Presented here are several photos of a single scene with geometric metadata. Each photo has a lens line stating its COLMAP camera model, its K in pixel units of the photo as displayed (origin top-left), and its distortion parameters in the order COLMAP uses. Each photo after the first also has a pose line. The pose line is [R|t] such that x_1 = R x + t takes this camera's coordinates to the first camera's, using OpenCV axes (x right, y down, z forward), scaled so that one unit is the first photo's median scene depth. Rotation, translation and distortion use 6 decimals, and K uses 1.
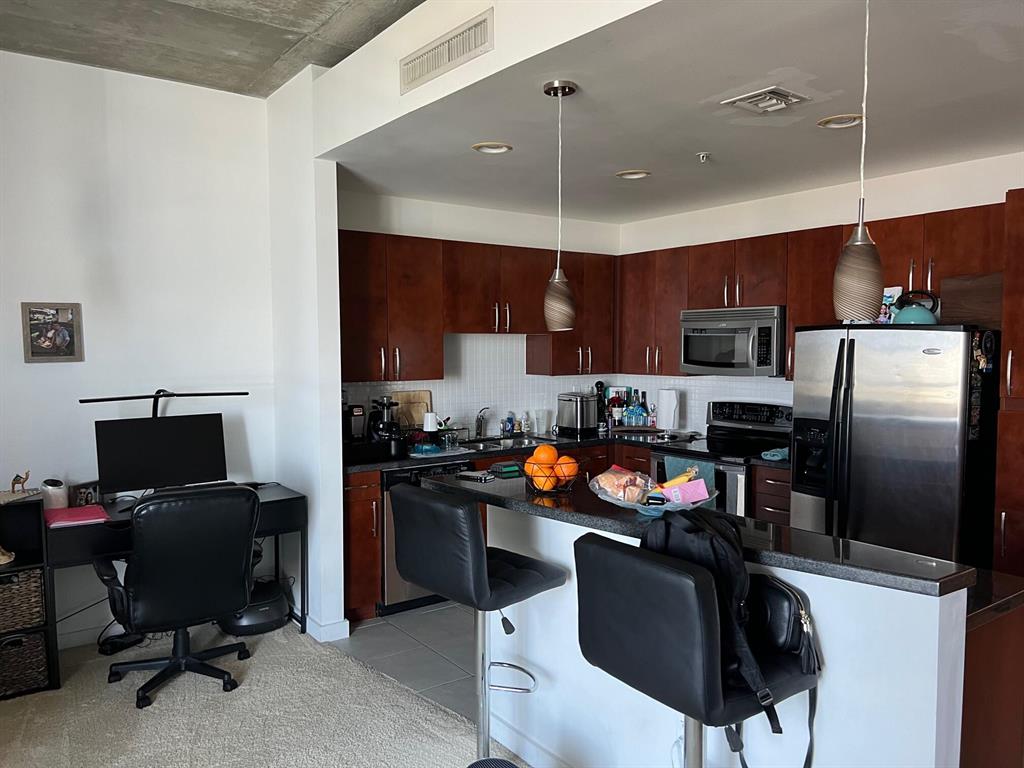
lens RADIAL K [[765.3, 0, 512.8], [0, 765.3, 394.5], [0, 0, 1]] dist [0.046218, -0.039754]
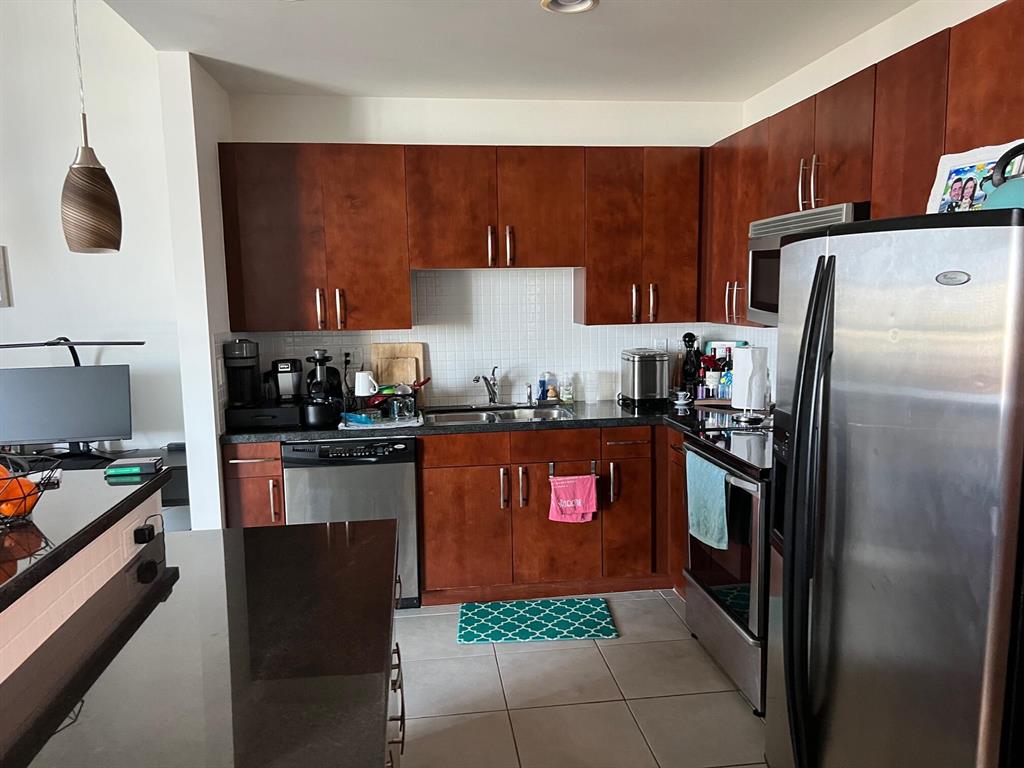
lens RADIAL K [[765.3, 0, 522.1], [0, 765.3, 388.3], [0, 0, 1]] dist [0.046218, -0.039754]
pose [[0.877593, 0.048062, -0.476990, 0.373492], [-0.017212, 0.997479, 0.068840, -0.014879], [0.479096, -0.052204, 0.876208, 0.359514]]
